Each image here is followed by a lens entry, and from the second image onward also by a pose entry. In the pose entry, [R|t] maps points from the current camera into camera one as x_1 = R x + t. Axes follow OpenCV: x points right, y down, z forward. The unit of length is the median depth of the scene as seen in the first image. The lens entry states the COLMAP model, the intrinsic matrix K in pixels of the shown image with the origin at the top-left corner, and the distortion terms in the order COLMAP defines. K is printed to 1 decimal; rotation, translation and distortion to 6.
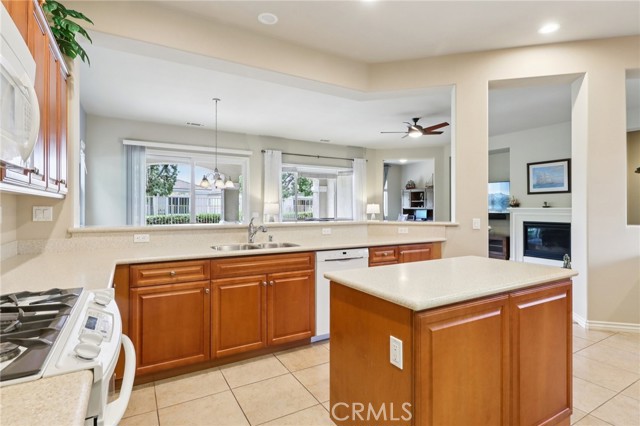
lens RADIAL K [[328.3, 0, 319.8], [0, 328.3, 205.2], [0, 0, 1]] dist [0.001261, -0.000392]
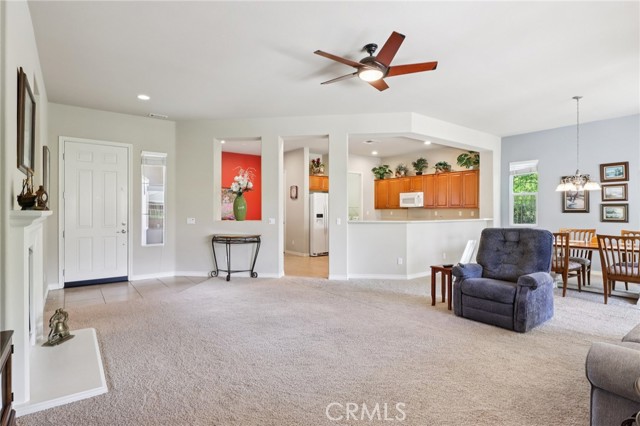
lens RADIAL K [[328.2, 0, 318.6], [0, 328.2, 210.3], [0, 0, 1]] dist [0.001320, -0.000968]
pose [[-0.992544, -0.002980, -0.121854, 0.374306], [-0.001750, 0.999946, -0.010197, 0.009451], [0.121878, -0.009907, -0.992496, 1.290257]]
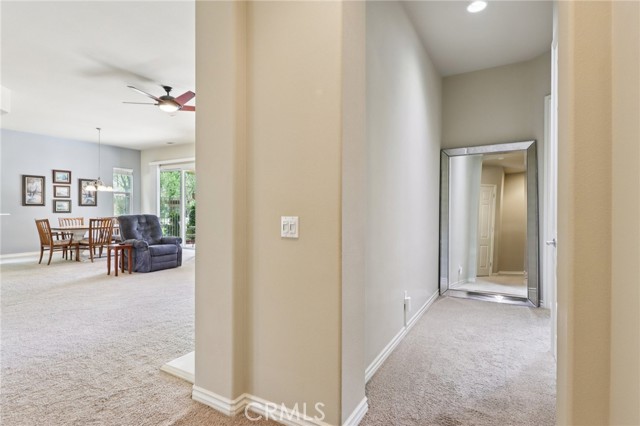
lens RADIAL K [[328.2, 0, 318.6], [0, 328.2, 210.3], [0, 0, 1]] dist [0.001320, -0.000968]
pose [[0.493159, 0.002416, -0.869936, 0.963525], [0.003256, 0.999984, 0.004623, 0.018007], [0.869933, -0.005112, 0.493143, 0.787678]]
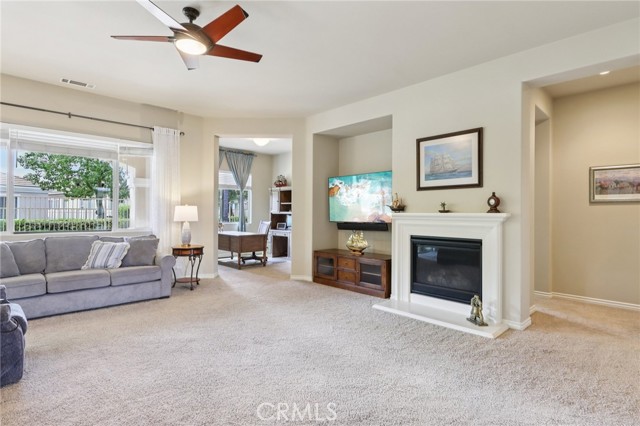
lens RADIAL K [[328.2, 0, 318.6], [0, 328.2, 210.3], [0, 0, 1]] dist [0.001320, -0.000968]
pose [[0.969320, 0.007298, 0.245695, 0.297694], [-0.007805, 0.999969, 0.001090, 0.003953], [-0.245679, -0.002974, 0.969347, 0.442587]]
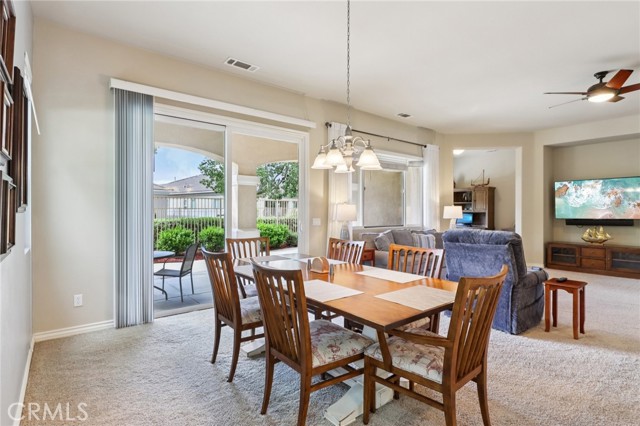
lens RADIAL K [[328.2, 0, 318.6], [0, 328.2, 210.3], [0, 0, 1]] dist [0.001320, -0.000968]
pose [[0.988385, 0.000246, 0.151973, -0.301870], [-0.001275, 0.999977, 0.006670, 0.002501], [-0.151968, -0.006786, 0.988362, 0.372380]]
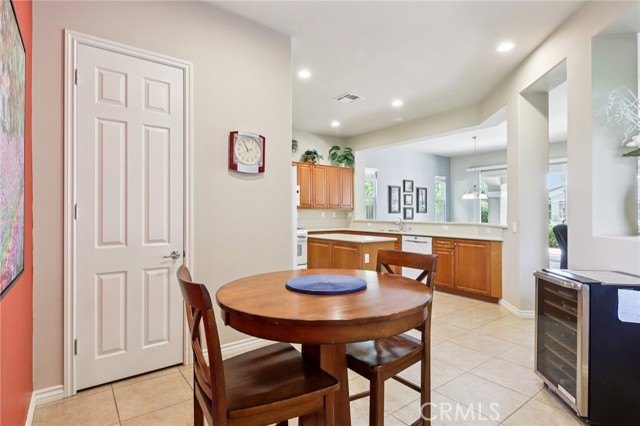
lens RADIAL K [[328.2, 0, 318.6], [0, 328.2, 210.3], [0, 0, 1]] dist [0.001320, -0.000968]
pose [[0.115991, -0.008386, -0.993215, 0.718347], [0.006904, 0.999947, -0.007637, 0.002182], [0.993226, -0.005971, 0.116042, 0.109739]]
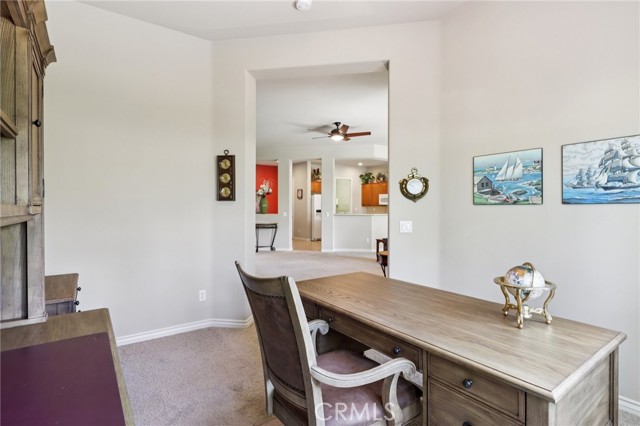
lens RADIAL K [[328.2, 0, 318.6], [0, 328.2, 210.3], [0, 0, 1]] dist [0.001320, -0.000968]
pose [[-0.995301, -0.003829, -0.096755, 0.382336], [-0.003962, 0.999991, 0.001189, 0.011150], [0.096749, 0.001567, -0.995308, 1.722948]]
